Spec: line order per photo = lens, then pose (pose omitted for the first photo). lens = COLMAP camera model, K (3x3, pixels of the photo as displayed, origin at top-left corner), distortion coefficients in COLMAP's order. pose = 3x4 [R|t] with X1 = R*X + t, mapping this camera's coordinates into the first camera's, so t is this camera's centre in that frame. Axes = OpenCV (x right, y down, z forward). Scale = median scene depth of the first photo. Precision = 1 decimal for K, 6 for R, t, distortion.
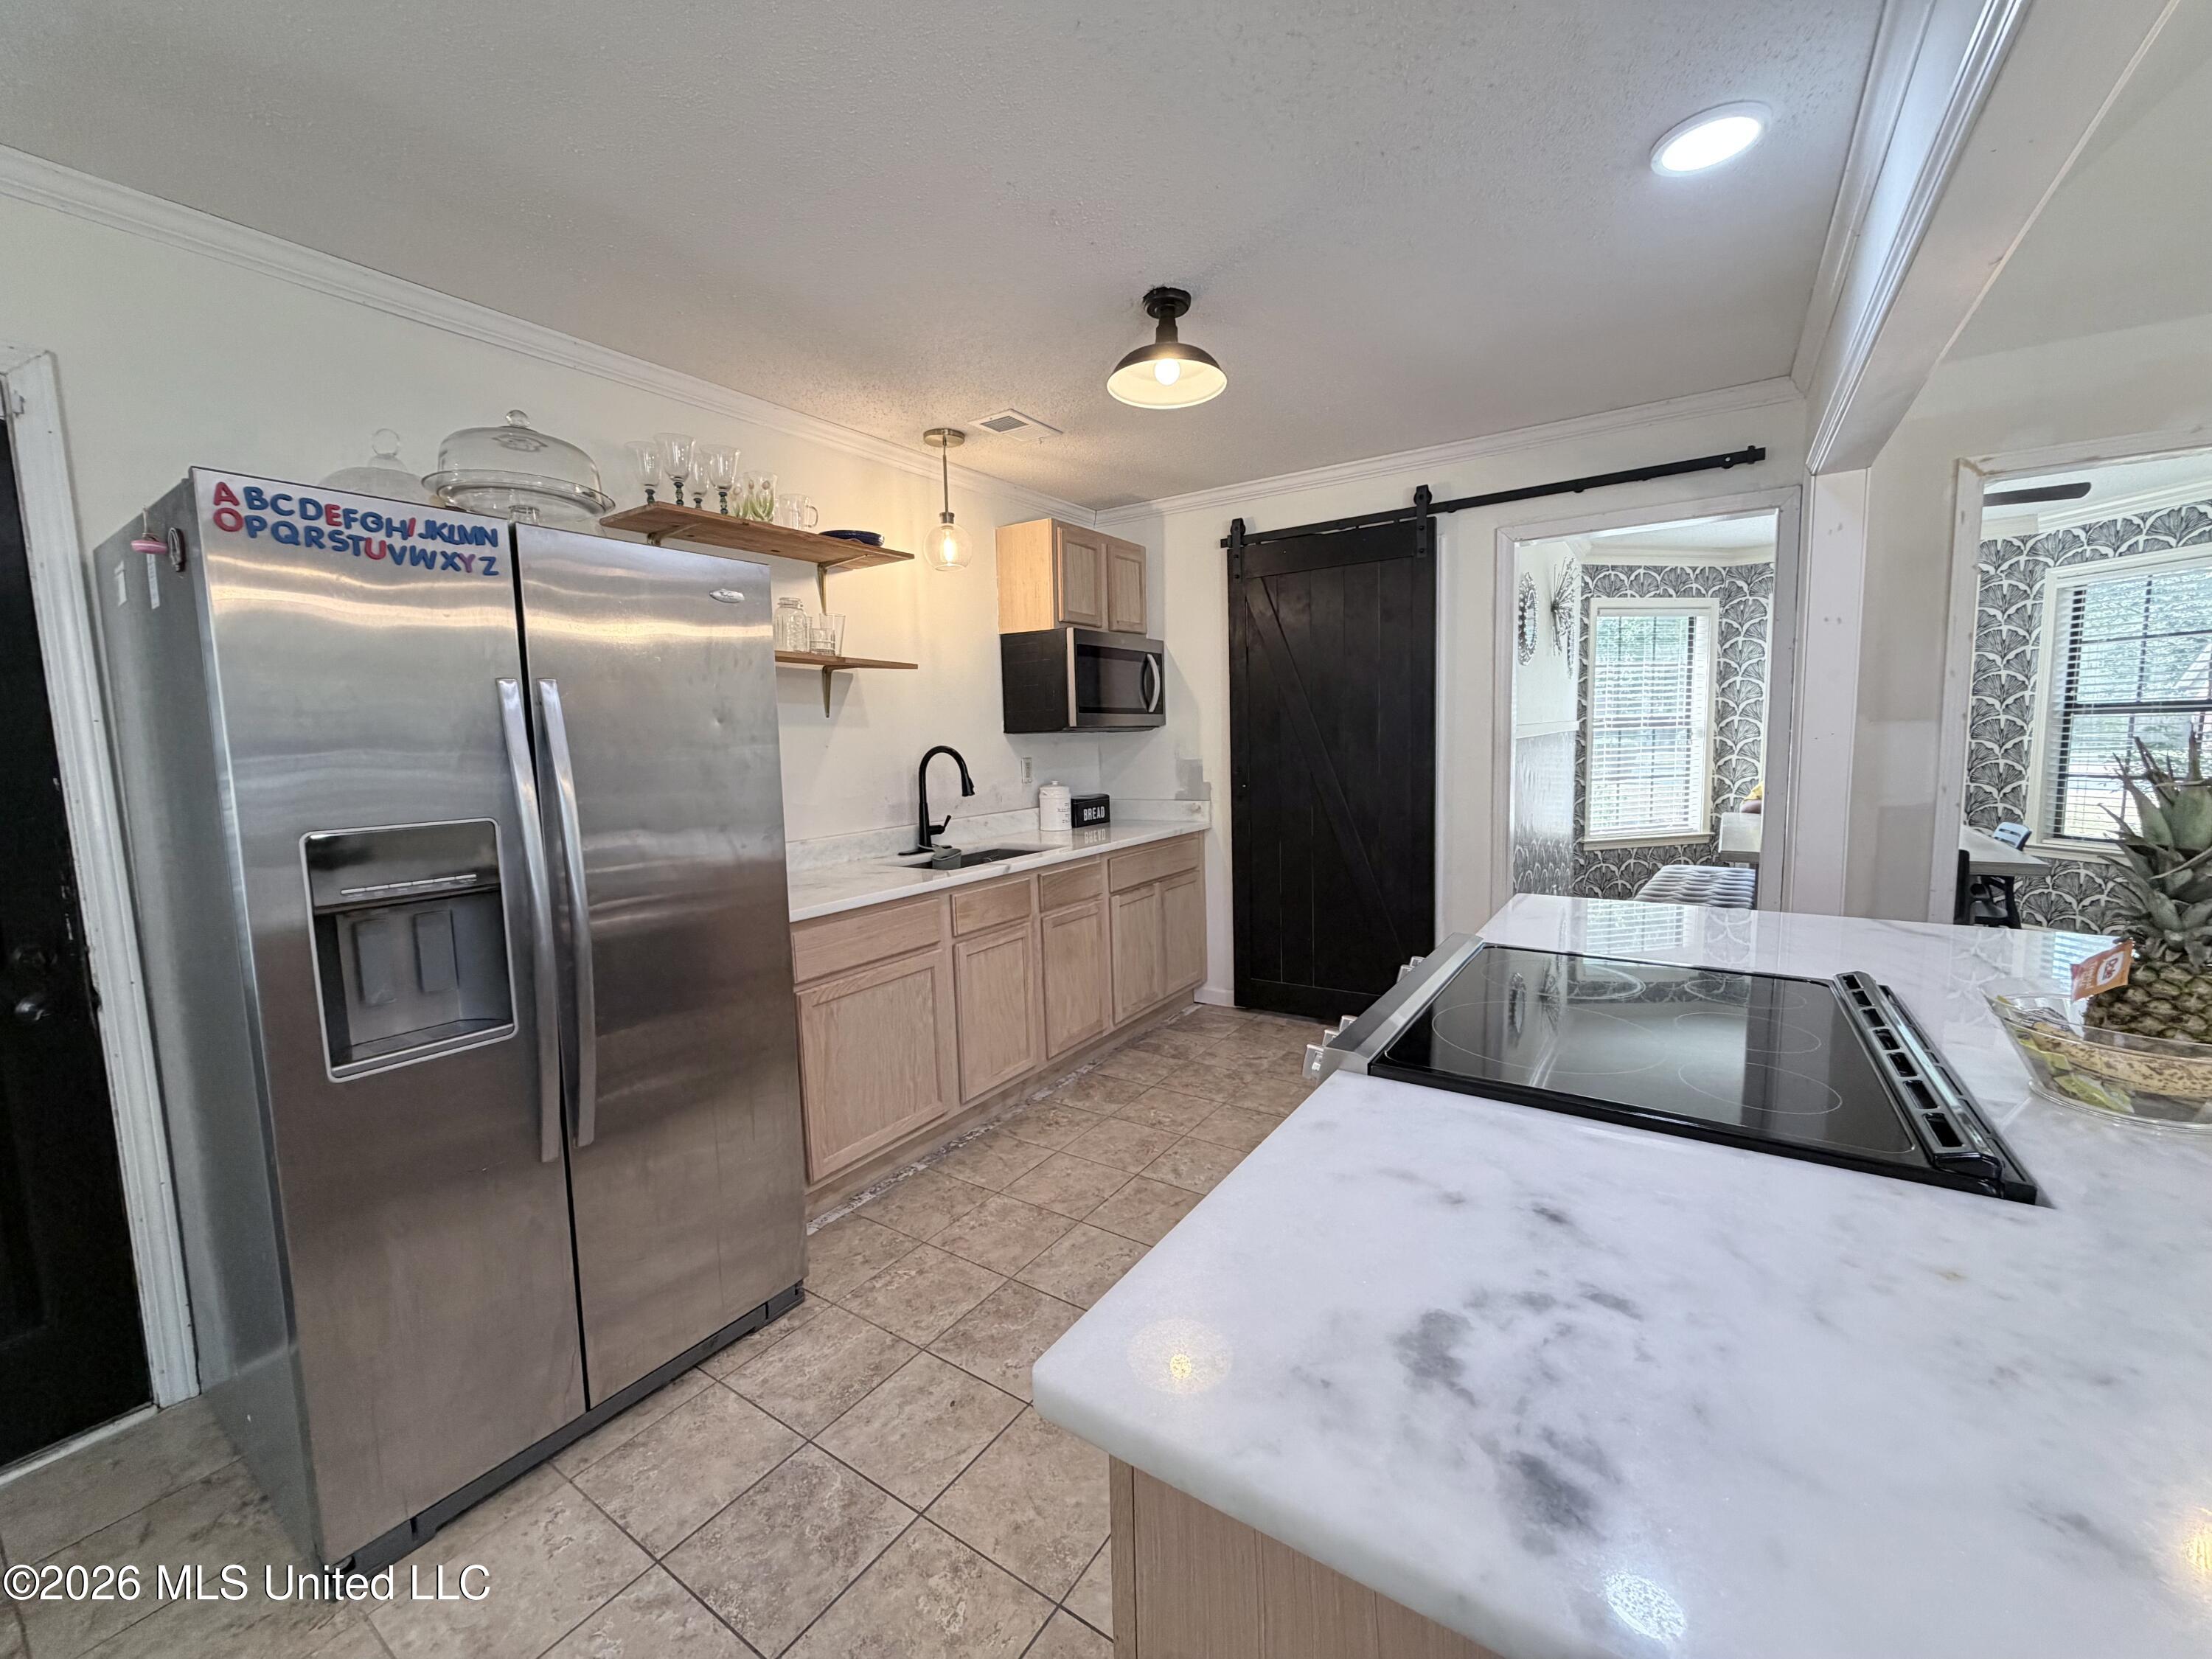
lens RADIAL K [[879.3, 0, 1101.6], [0, 879.3, 826.3], [0, 0, 1]] dist [-0.000697, 0.000454]
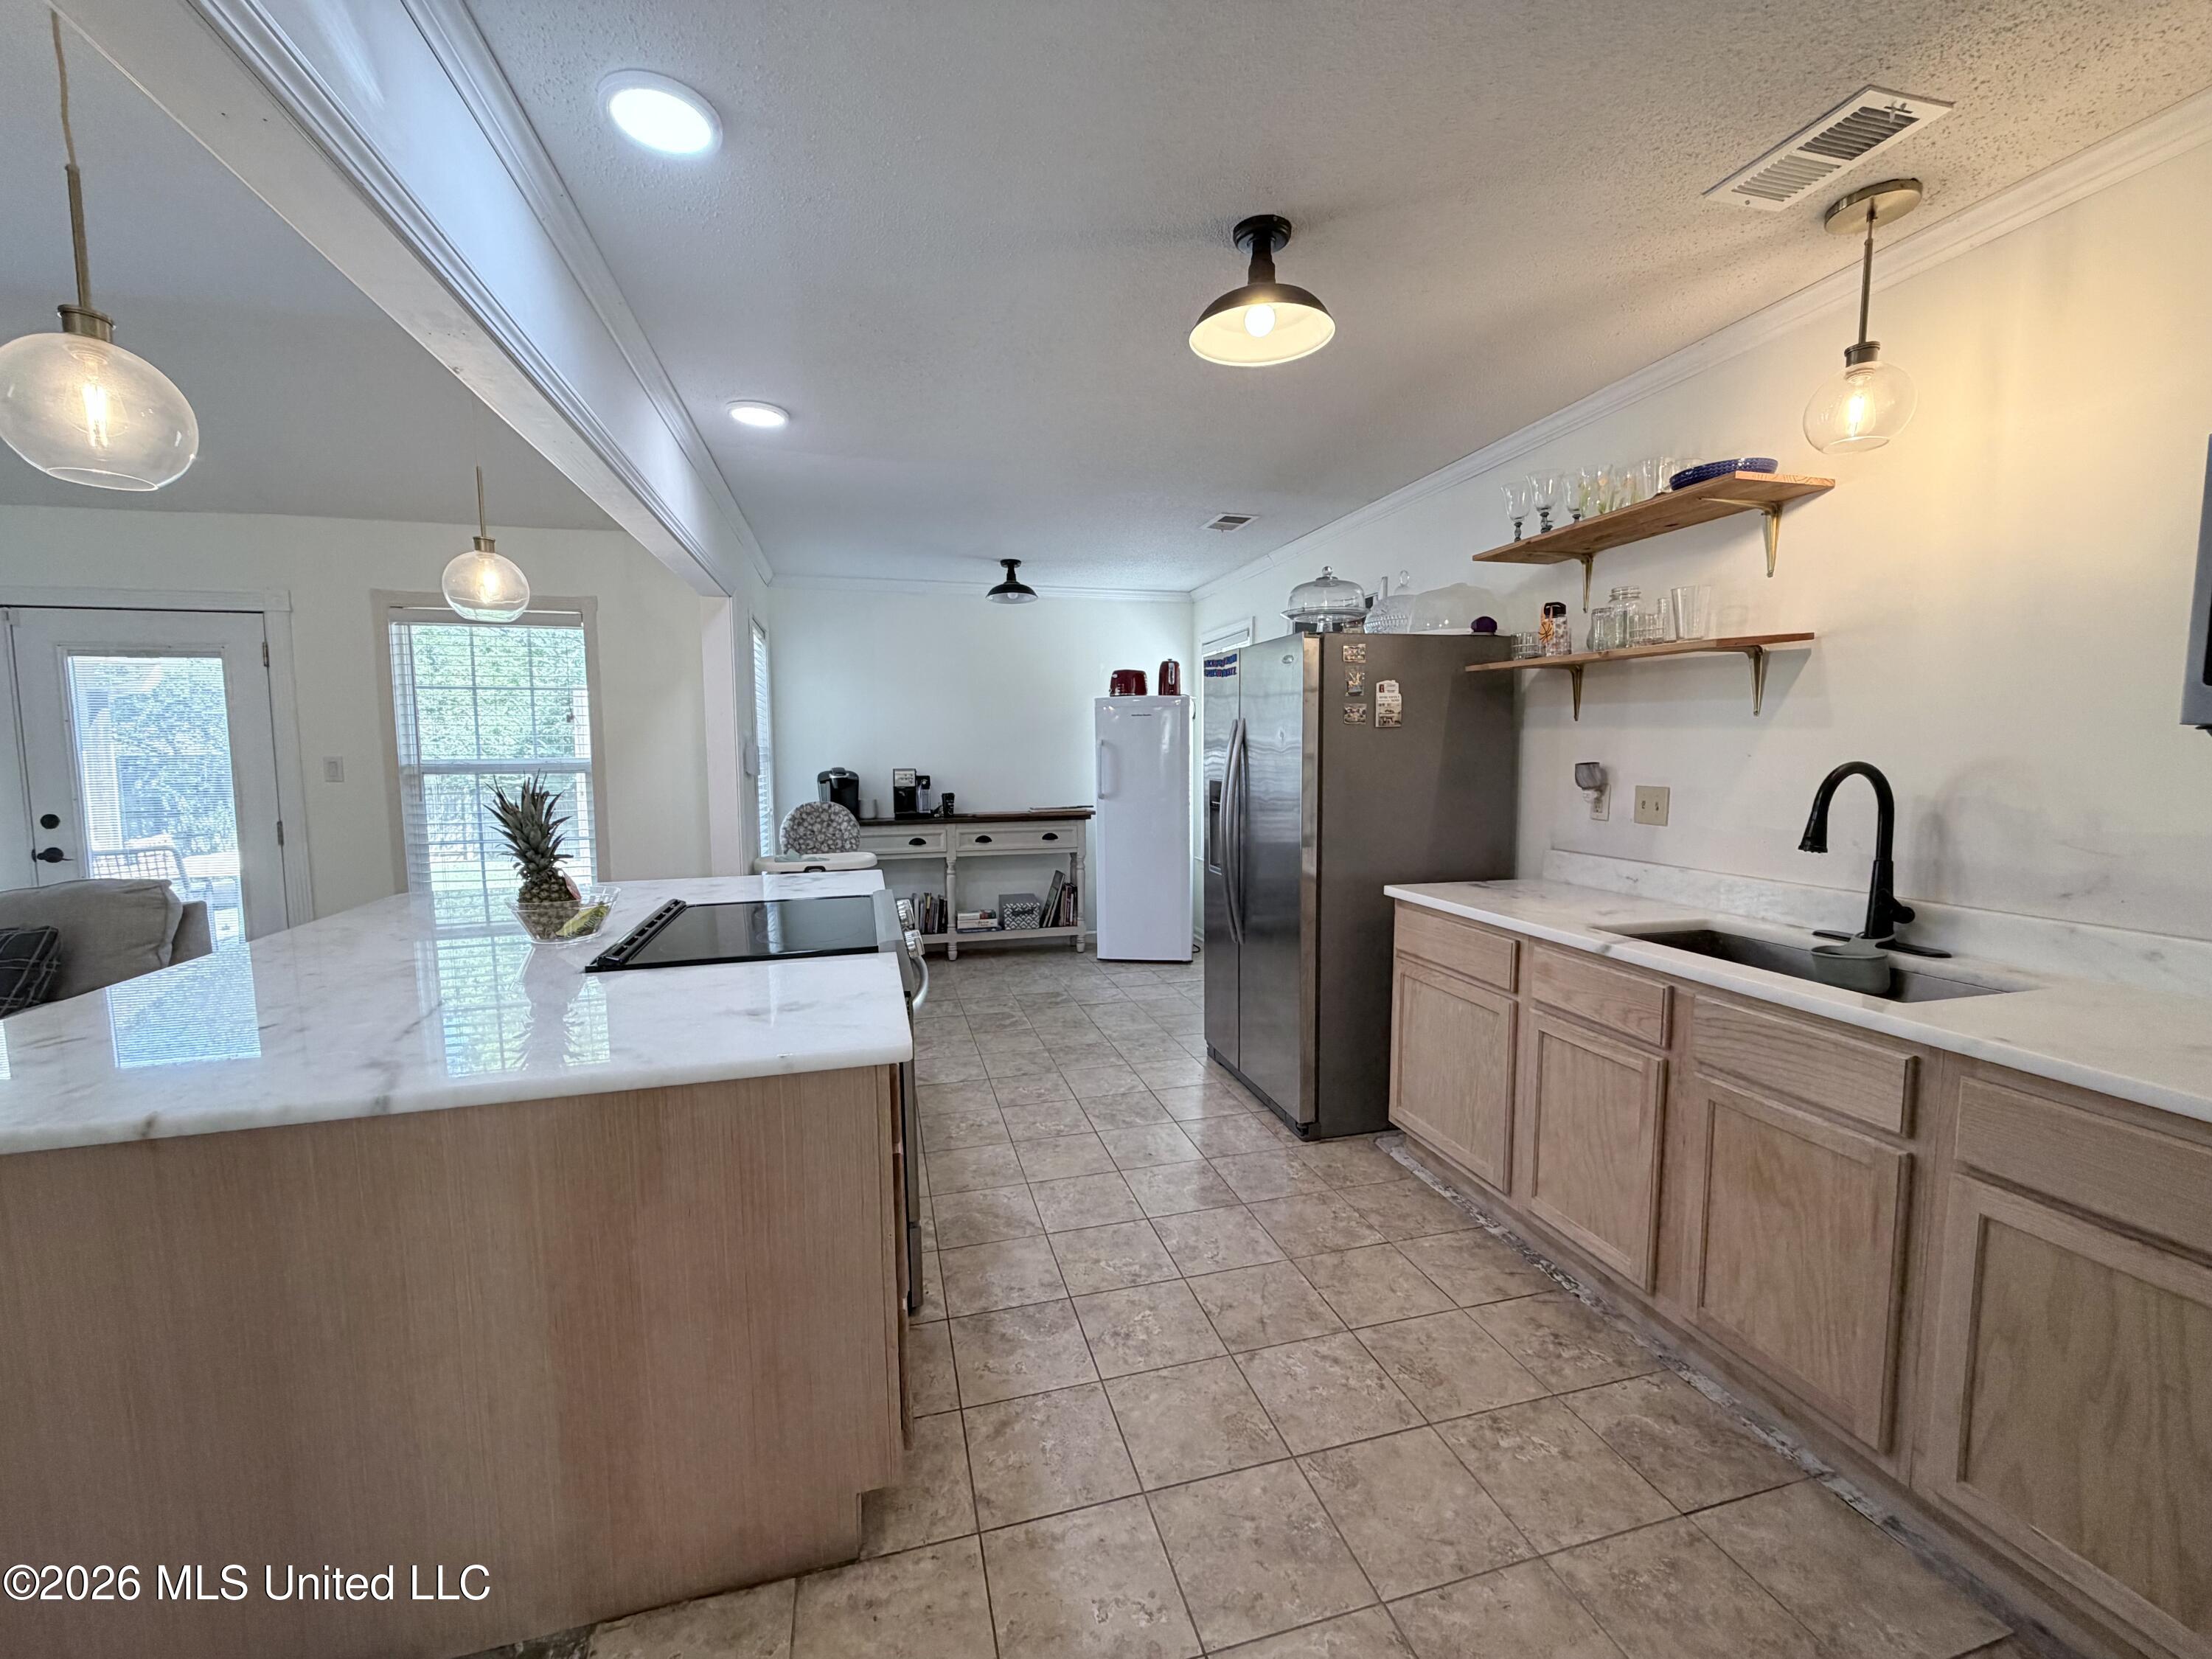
lens RADIAL K [[879.3, 0, 1100.5], [0, 879.3, 825.5], [0, 0, 1]] dist [-0.000697, 0.000454]
pose [[-0.656847, 0.098578, -0.747552, 0.474996], [-0.050763, 0.983387, 0.174281, -0.104794], [0.752313, 0.152424, -0.640931, 0.841420]]
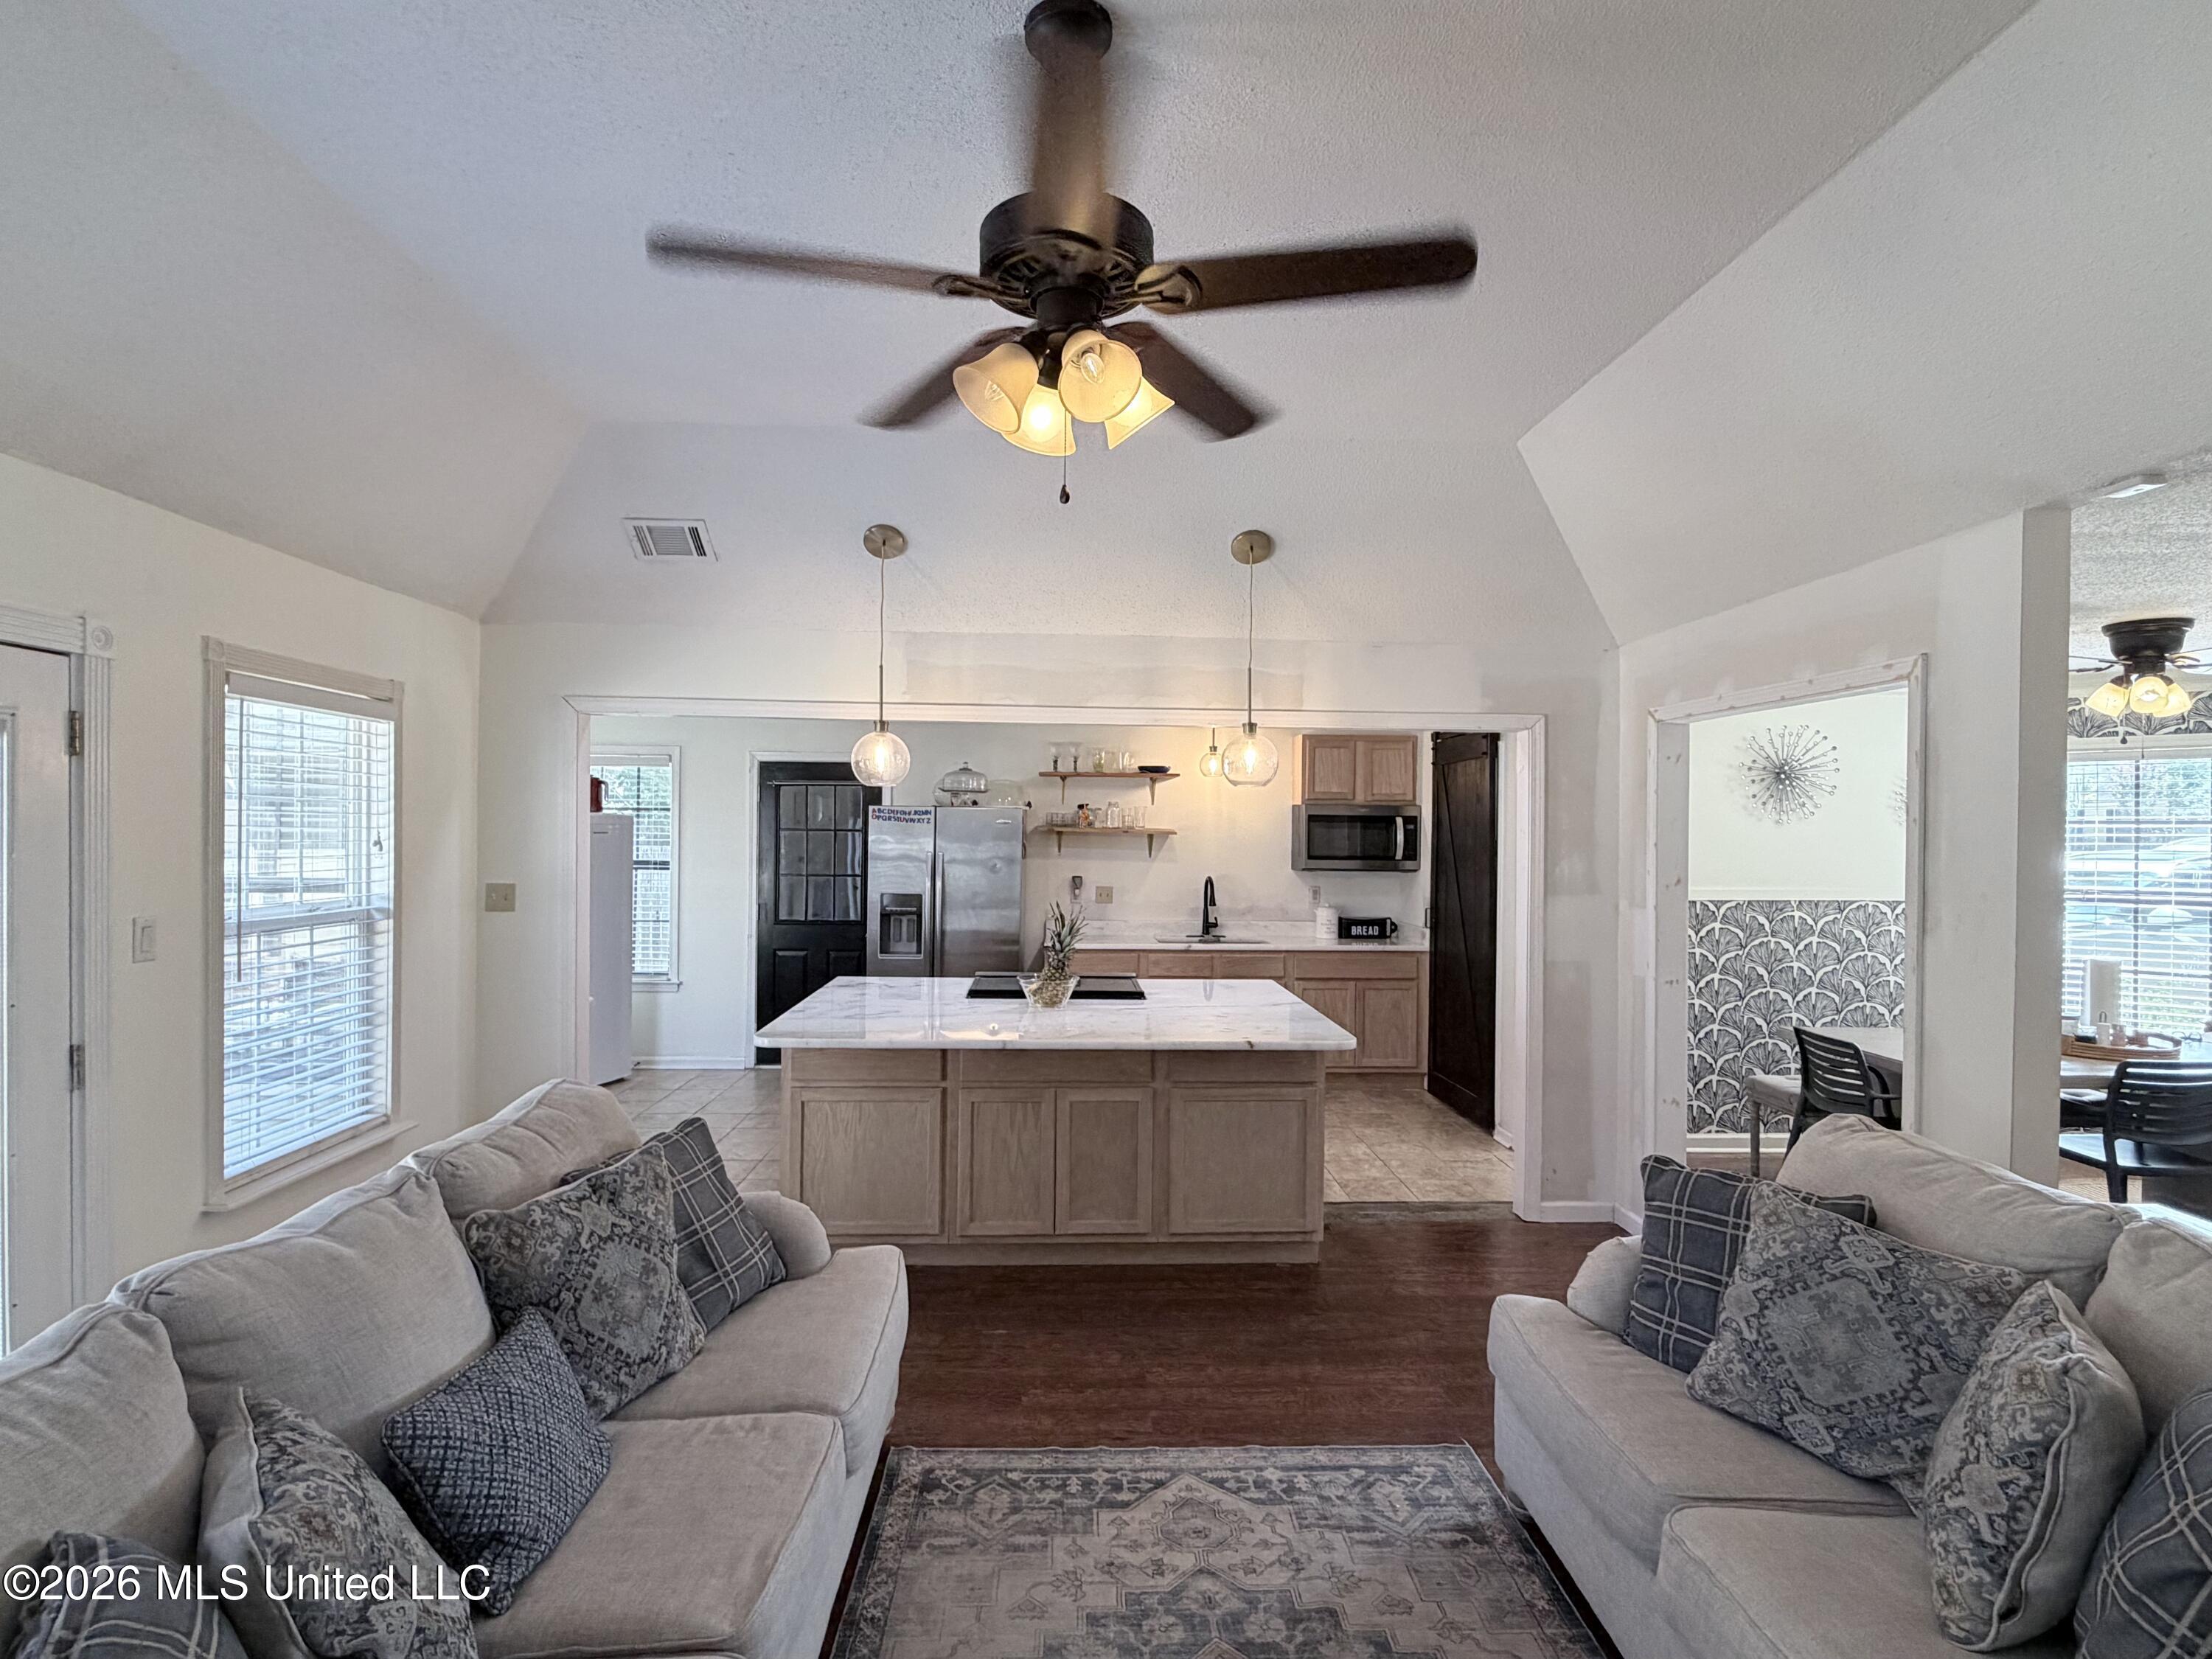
lens RADIAL K [[1121.5, 0, 1106.0], [0, 1121.5, 827.9], [0, 0, 1]] dist [-0.005223, -0.000294]
pose [[0.592383, 0.029647, -0.805111, 1.232625], [-0.109500, 0.993012, -0.044001, -0.055910], [0.798180, 0.114225, 0.591490, -0.399252]]
